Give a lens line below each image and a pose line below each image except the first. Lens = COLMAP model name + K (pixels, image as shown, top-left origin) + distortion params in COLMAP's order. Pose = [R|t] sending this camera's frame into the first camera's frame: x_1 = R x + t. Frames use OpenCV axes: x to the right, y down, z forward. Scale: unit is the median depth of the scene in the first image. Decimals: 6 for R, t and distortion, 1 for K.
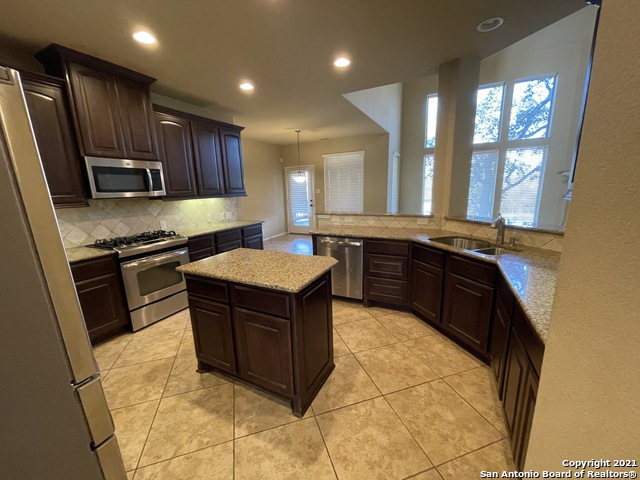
lens RADIAL K [[258.1, 0, 321.6], [0, 258.1, 241.9], [0, 0, 1]] dist [-0.001852, -0.000037]
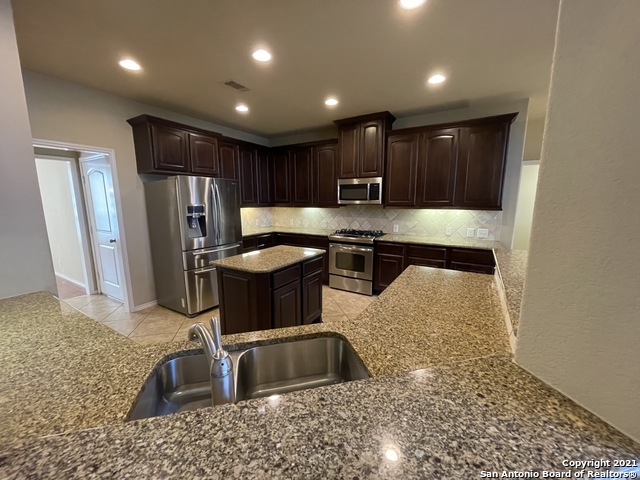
lens RADIAL K [[258.1, 0, 321.1], [0, 258.1, 240.7], [0, 0, 1]] dist [-0.001852, -0.000037]
pose [[-0.076455, 0.182225, -0.980280, 0.731648], [-0.203317, 0.959651, 0.194247, -0.210799], [0.976123, 0.214159, -0.036320, 0.876998]]
